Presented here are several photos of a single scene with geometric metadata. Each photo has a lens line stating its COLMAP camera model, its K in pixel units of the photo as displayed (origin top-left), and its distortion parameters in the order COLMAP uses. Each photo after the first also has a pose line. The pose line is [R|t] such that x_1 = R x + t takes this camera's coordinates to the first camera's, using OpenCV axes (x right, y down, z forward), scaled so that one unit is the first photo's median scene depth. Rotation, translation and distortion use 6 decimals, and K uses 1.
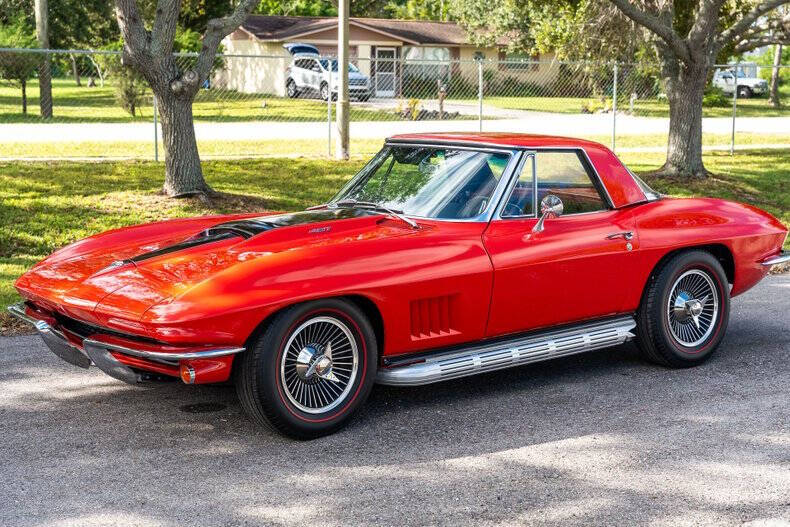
lens RADIAL K [[1311.7, 0, 400.8], [0, 1311.7, 264.0], [0, 0, 1]] dist [0.137457, 0.000000]
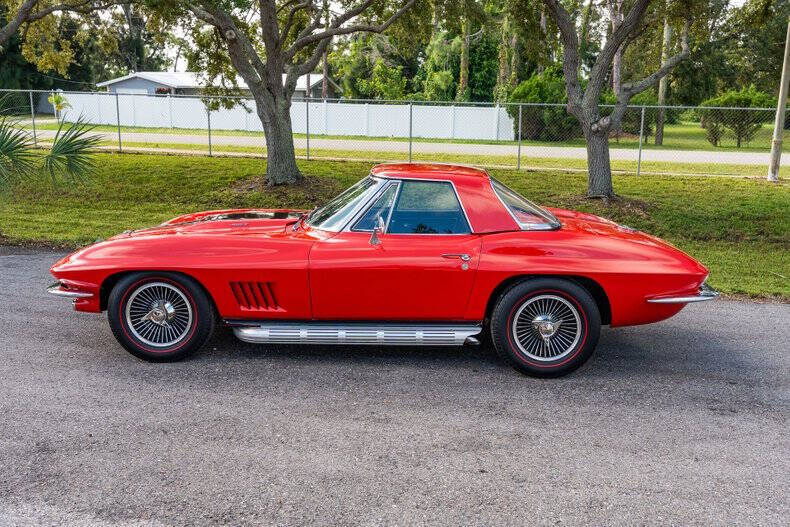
lens RADIAL K [[730.9, 0, 397.4], [0, 730.9, 242.7], [0, 0, 1]] dist [-0.004456, 0.000000]
pose [[0.749688, 0.120124, -0.650798, 0.548683], [-0.103215, 0.992578, 0.064310, -0.069541], [0.653693, 0.018960, 0.756523, 0.453155]]
